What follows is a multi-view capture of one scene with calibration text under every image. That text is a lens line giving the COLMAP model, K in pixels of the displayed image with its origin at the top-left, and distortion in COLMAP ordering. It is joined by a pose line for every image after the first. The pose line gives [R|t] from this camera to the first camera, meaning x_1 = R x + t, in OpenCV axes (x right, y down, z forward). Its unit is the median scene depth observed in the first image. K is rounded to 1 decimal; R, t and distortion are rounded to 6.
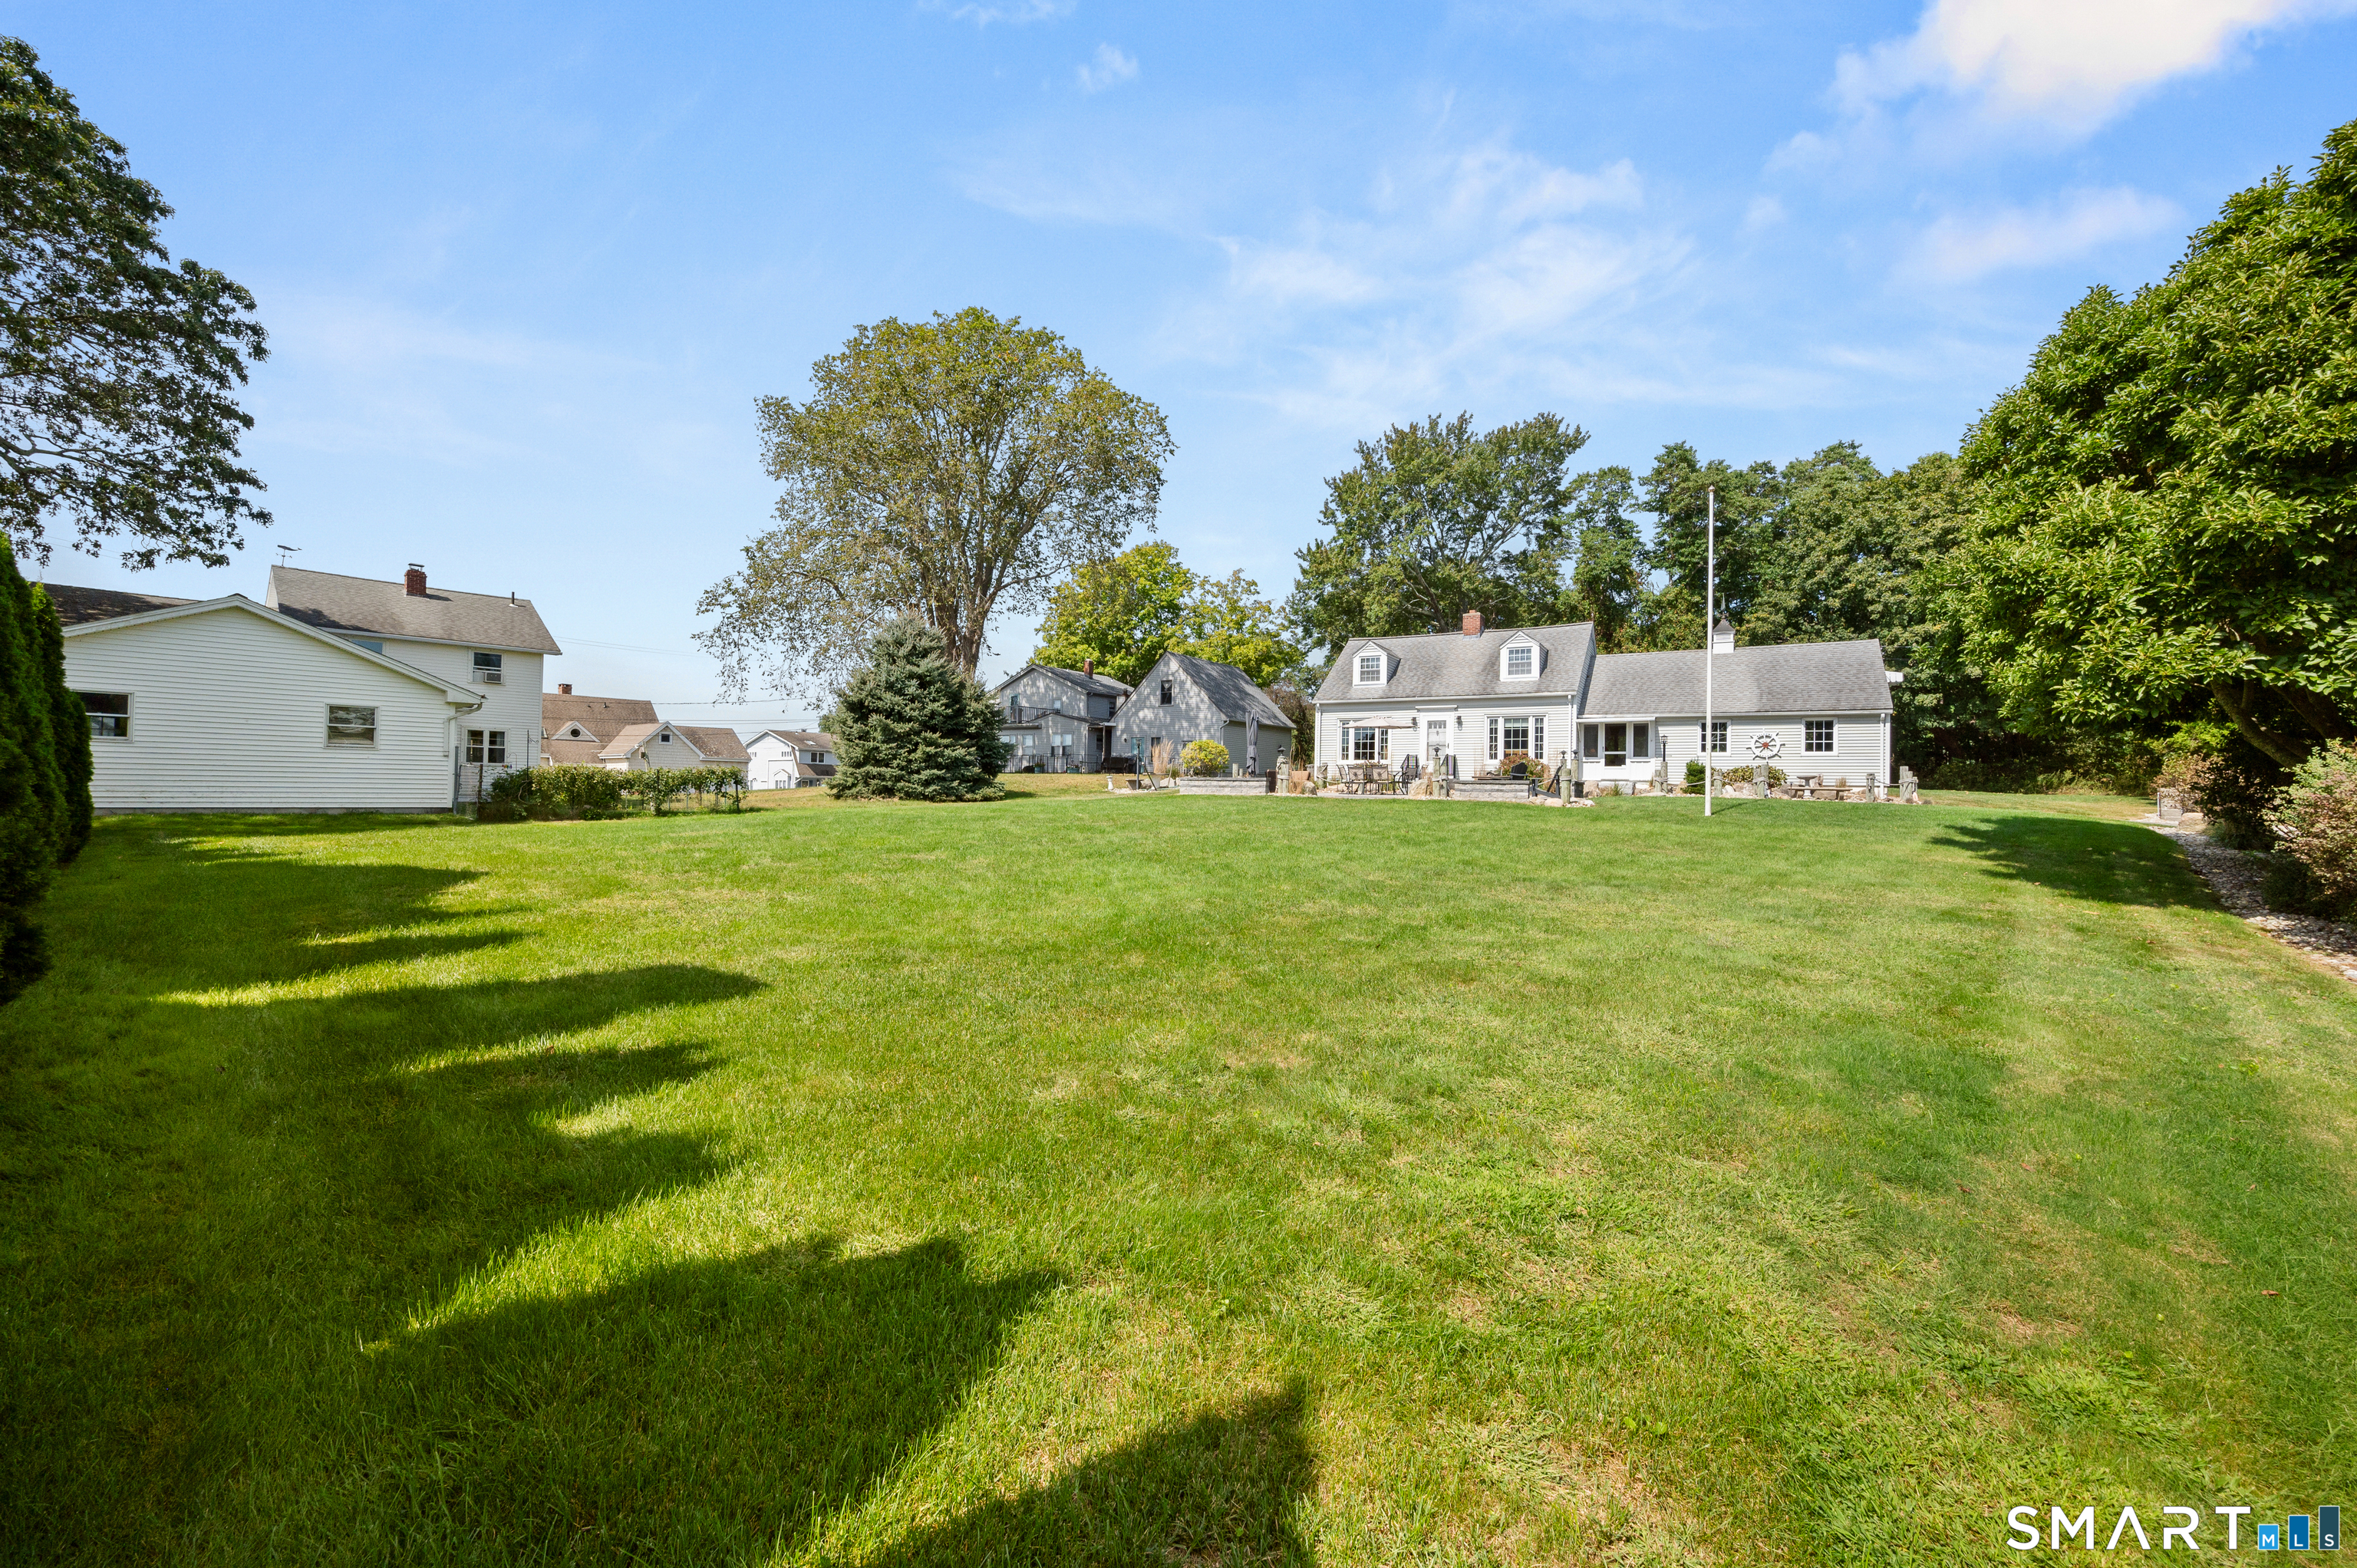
lens RADIAL K [[943.0, 0, 1168.9], [0, 943.0, 781.3], [0, 0, 1]] dist [-0.001602, 0.001772]
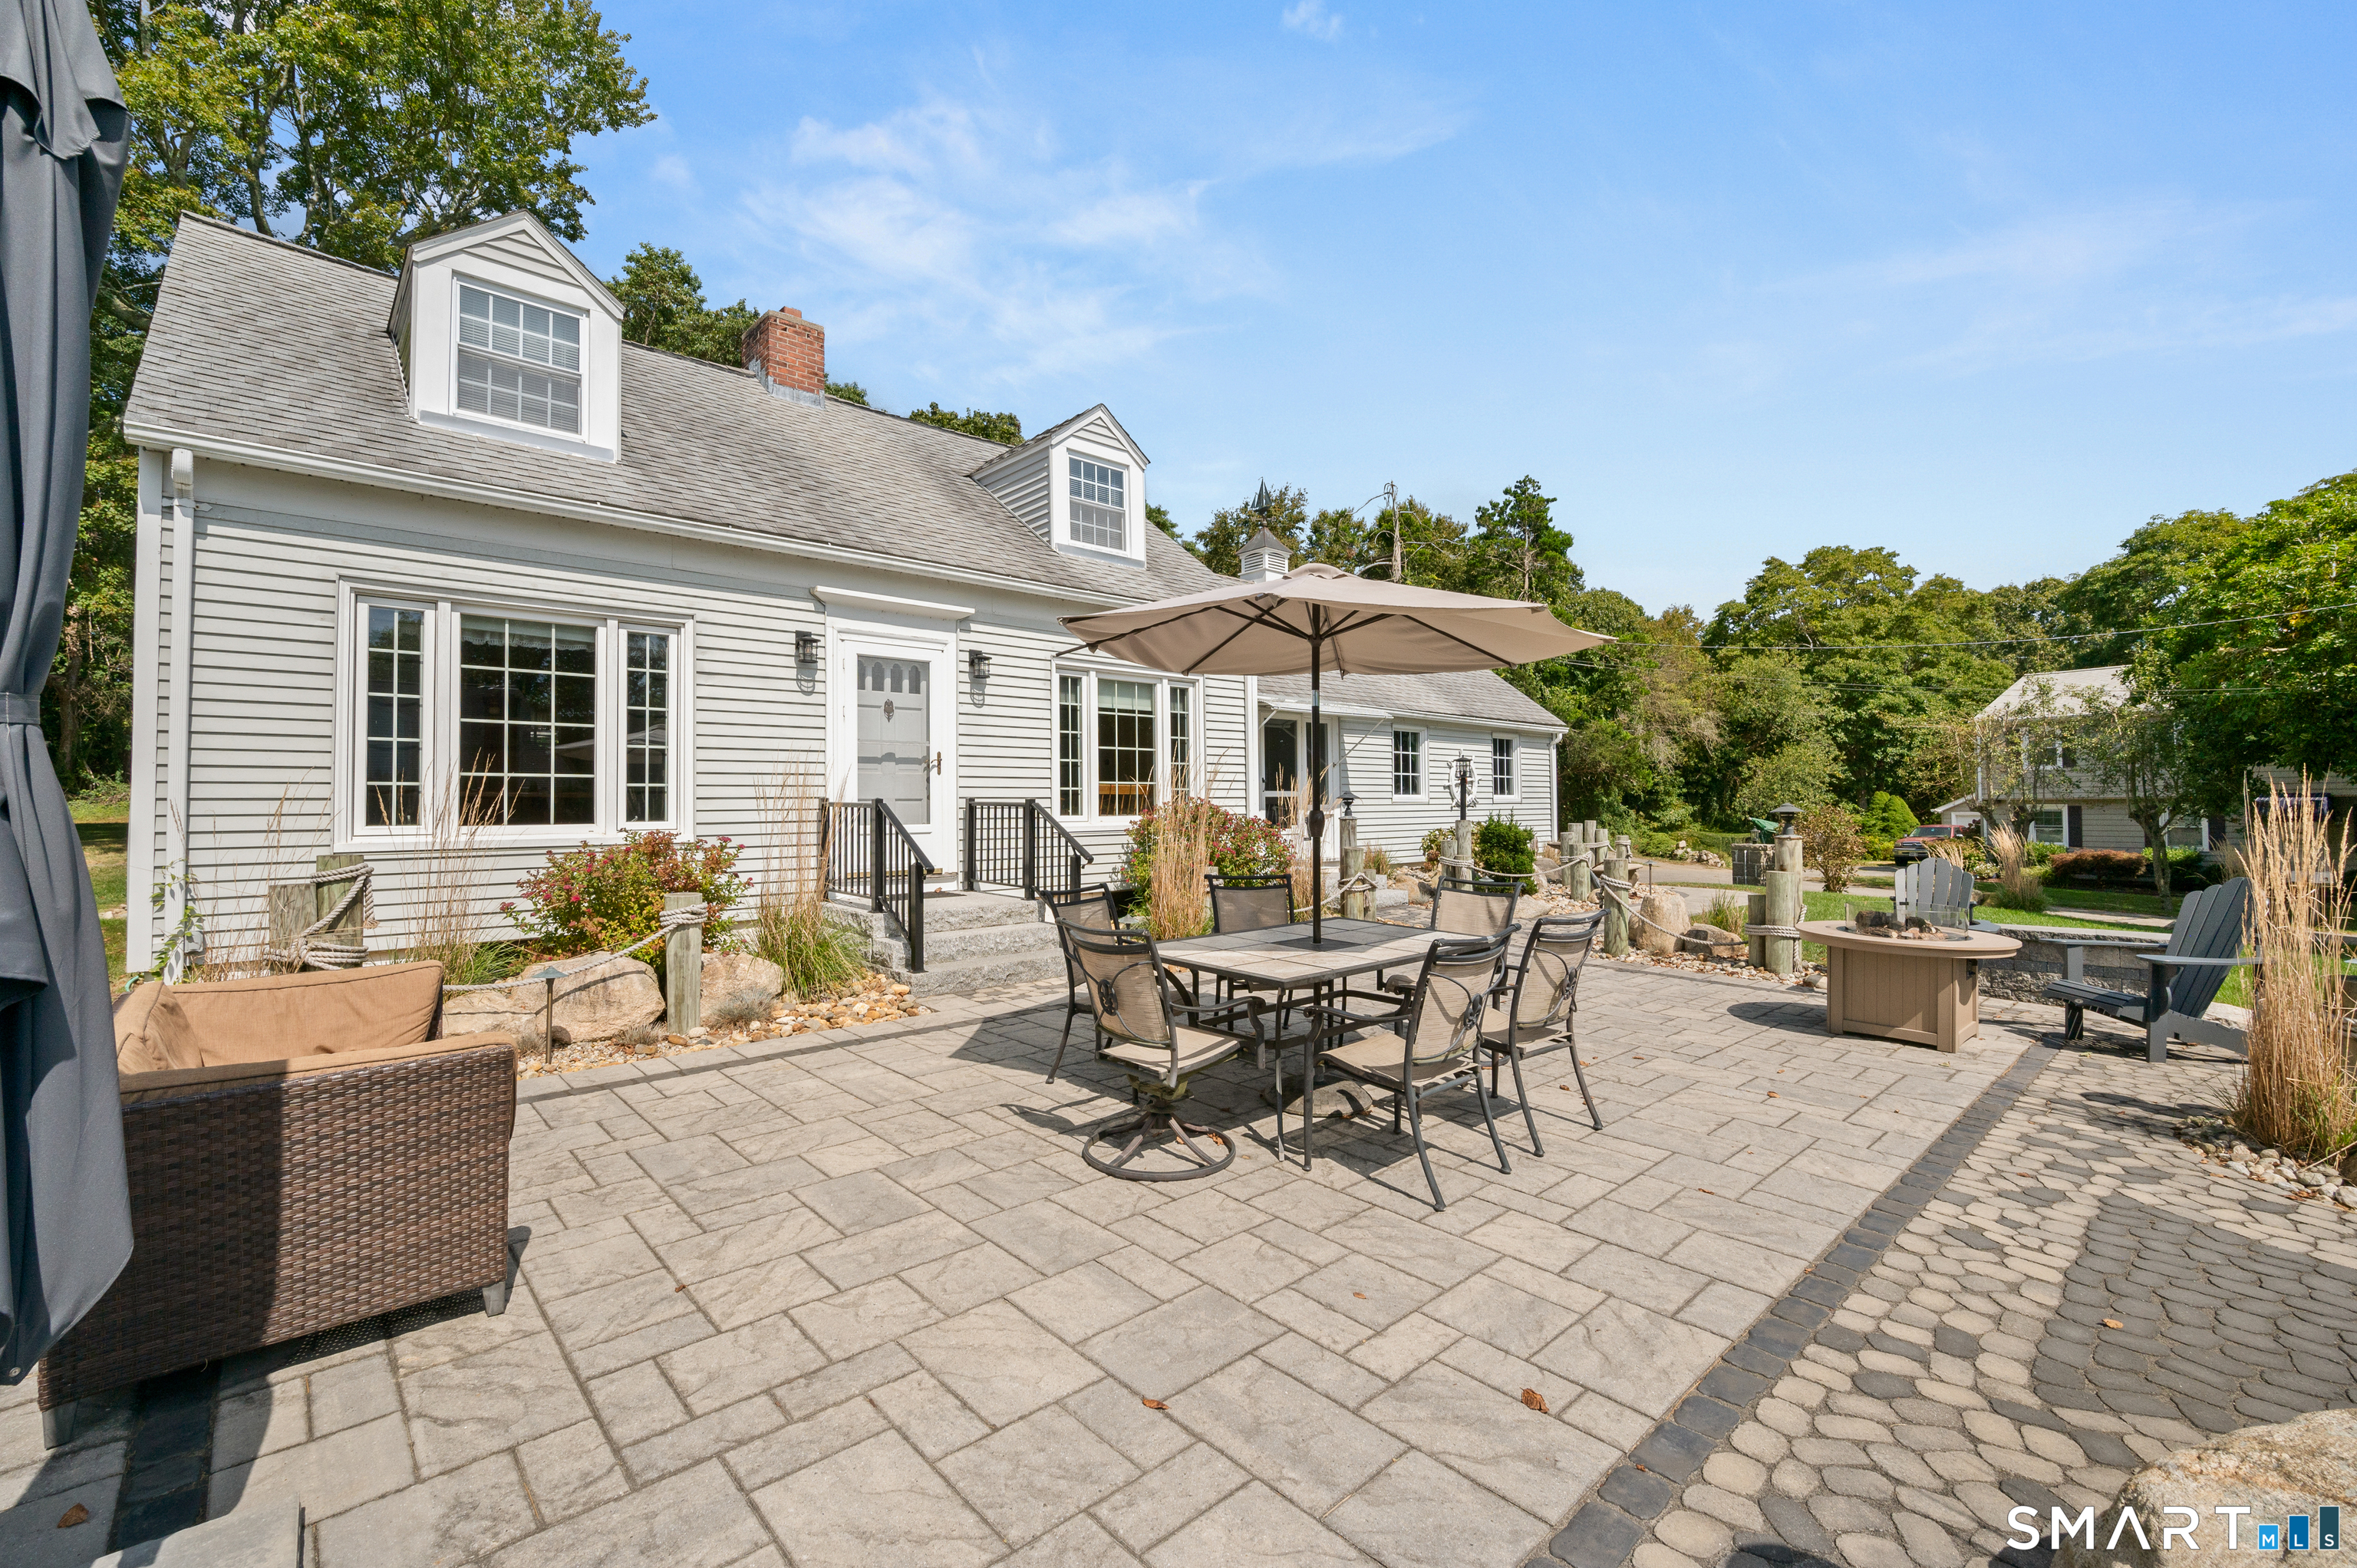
lens RADIAL K [[997.3, 0, 1175.3], [0, 997.3, 781.1], [0, 0, 1]] dist [-0.000183, 0.000224]
pose [[0.290766, 0.004325, 0.956785, 0.059399], [0.003058, 0.999980, -0.005449, -0.031817], [-0.956789, 0.004510, 0.290747, 0.881445]]
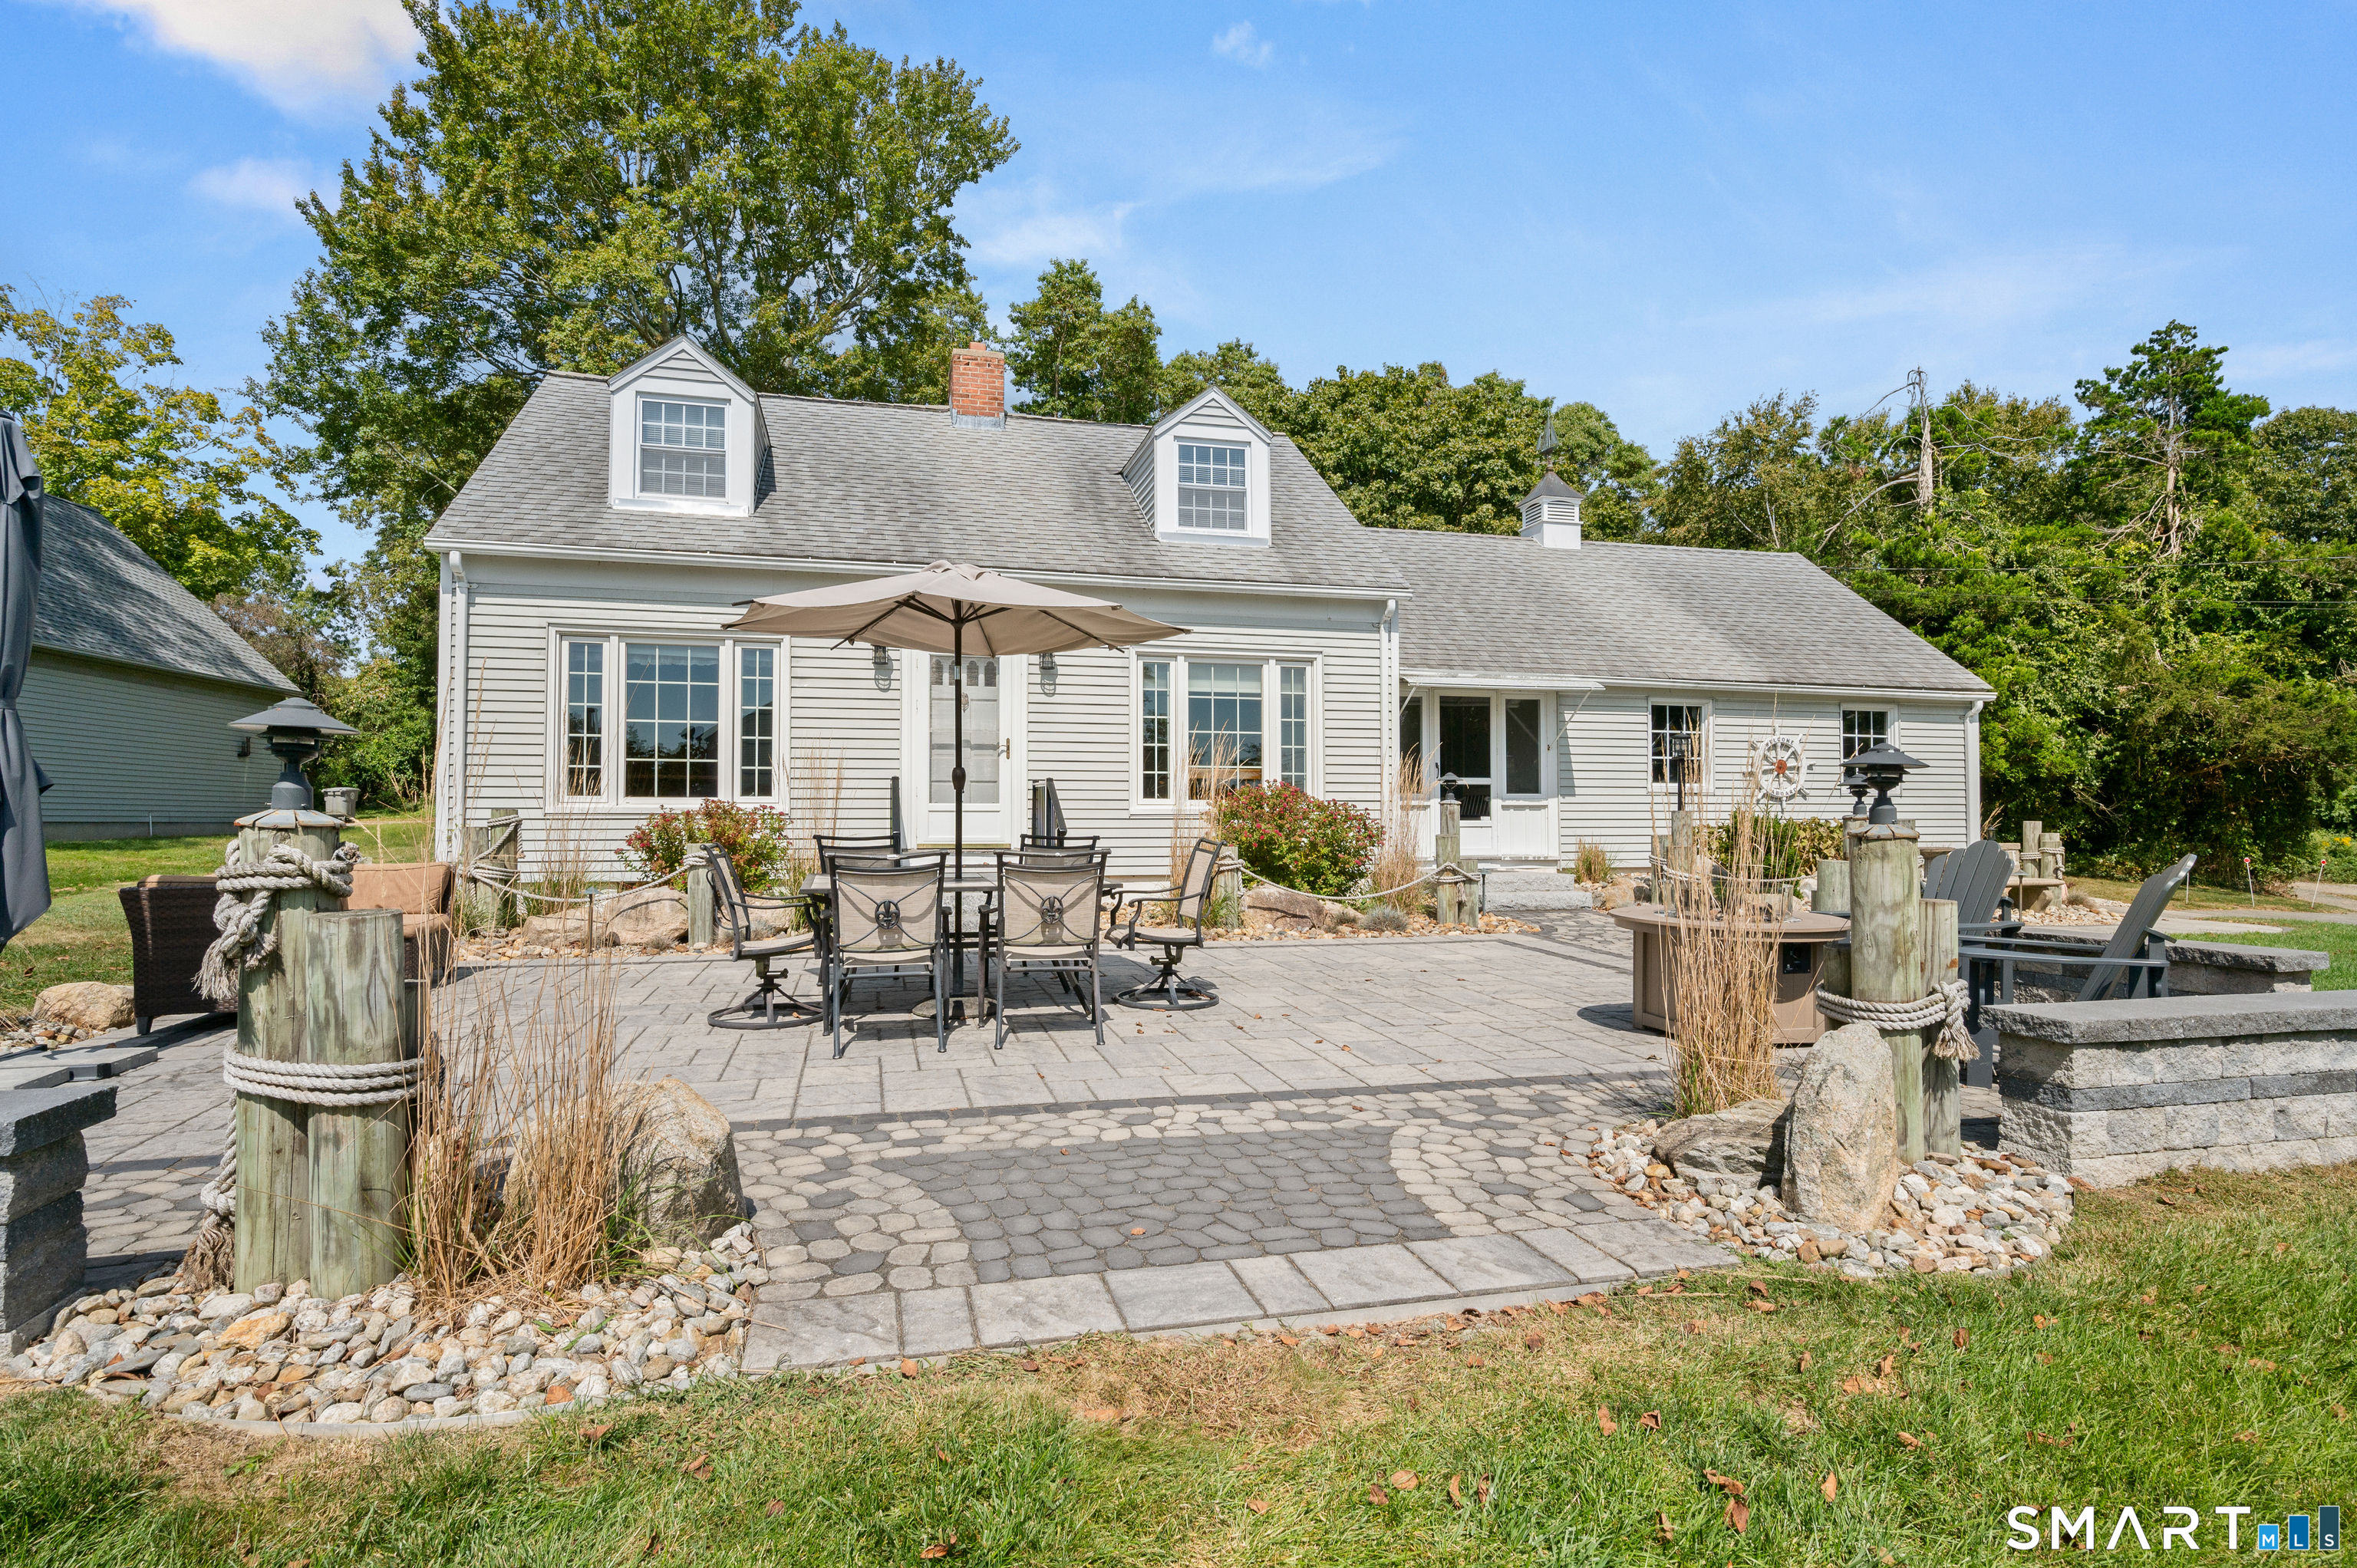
lens RADIAL K [[1174.9, 0, 1173.5], [0, 1174.9, 797.7], [0, 0, 1]] dist [-0.001075, -0.000335]
pose [[0.706544, -0.002403, 0.707665, 0.086435], [0.005022, 0.999986, -0.001618, -0.022711], [-0.707651, 0.004698, 0.706547, 0.736537]]
